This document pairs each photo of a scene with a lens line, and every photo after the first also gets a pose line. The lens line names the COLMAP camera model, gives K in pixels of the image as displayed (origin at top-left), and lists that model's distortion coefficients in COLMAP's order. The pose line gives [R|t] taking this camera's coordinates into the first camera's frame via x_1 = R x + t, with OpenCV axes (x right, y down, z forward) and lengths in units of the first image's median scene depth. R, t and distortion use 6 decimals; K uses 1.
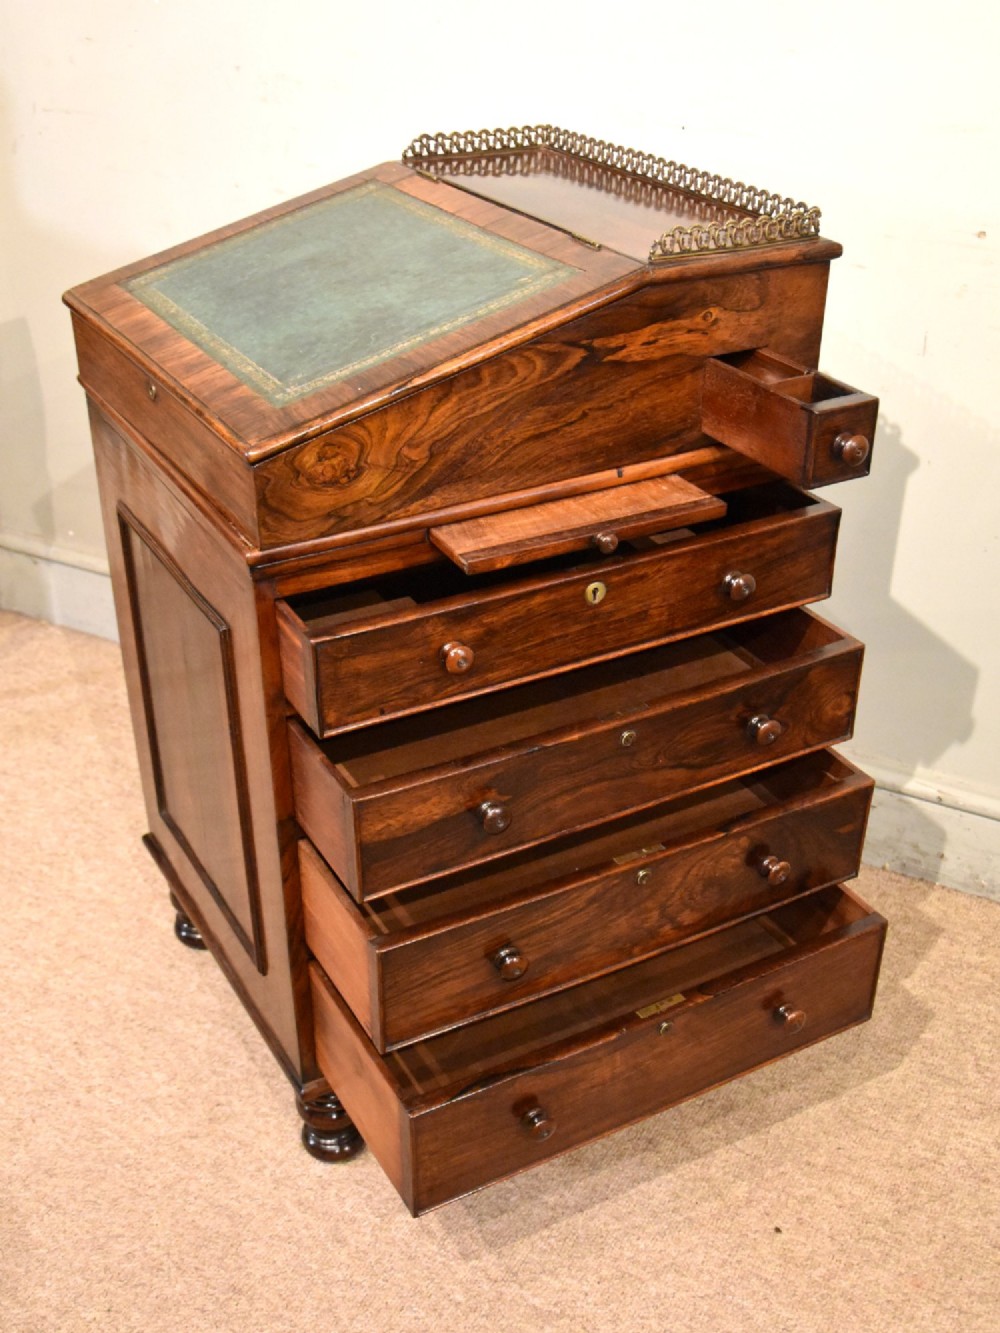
lens RADIAL K [[1507.5, 0, 475.6], [0, 1507.5, 693.7], [0, 0, 1]] dist [-0.038466, 0.031383]
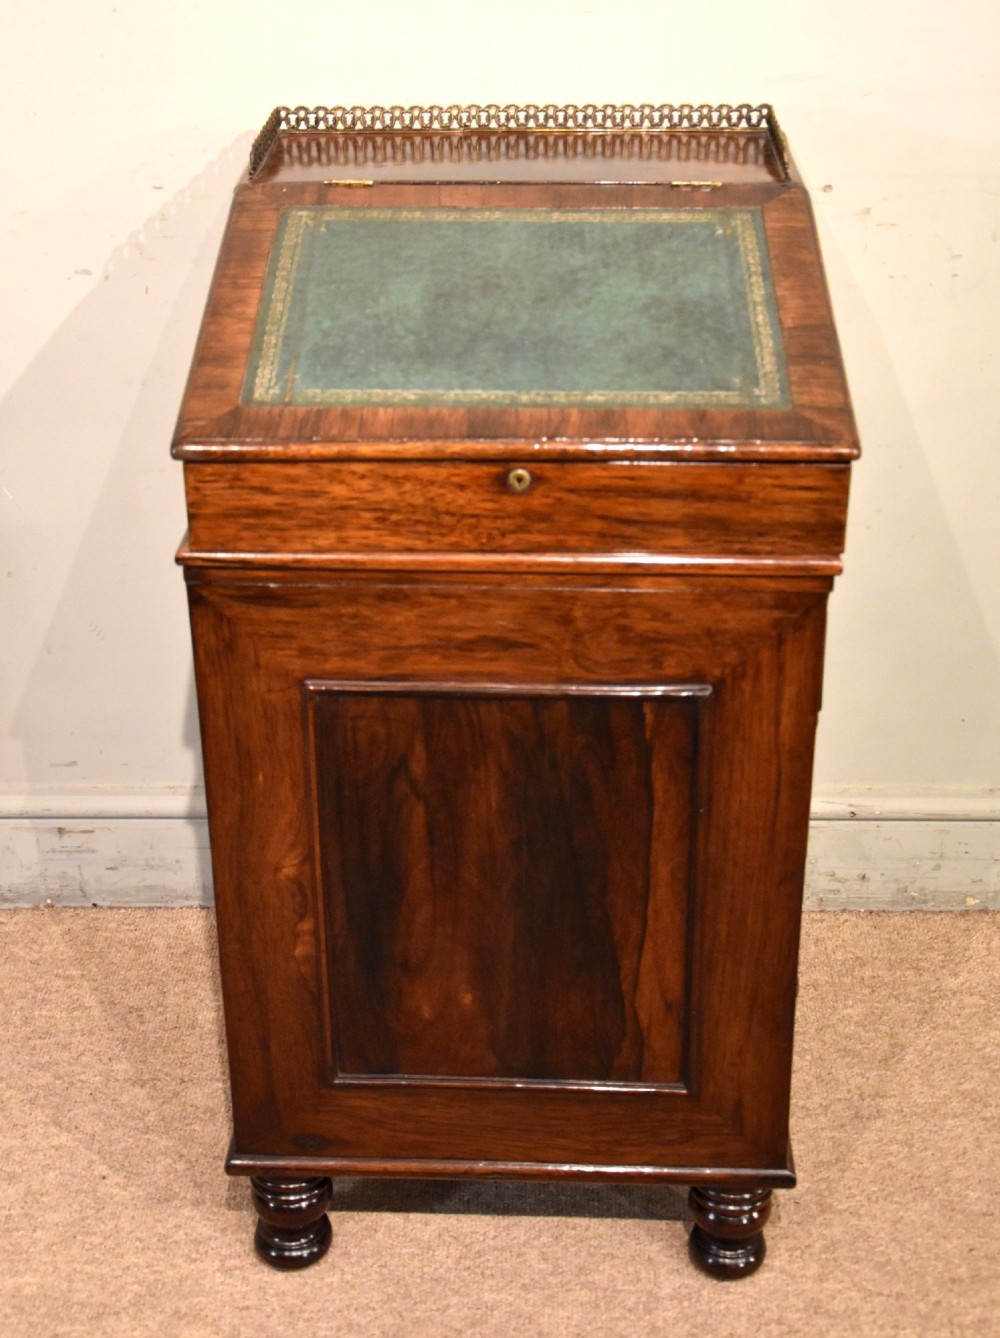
lens RADIAL K [[2002.4, 0, 499.4], [0, 2002.4, 600.2], [0, 0, 1]] dist [-0.005800, 0.104774]
pose [[0.512389, -0.390653, 0.764754, -1.101935], [0.446682, 0.881828, 0.151178, -0.320399], [-0.733439, 0.264140, 0.626336, 0.355027]]
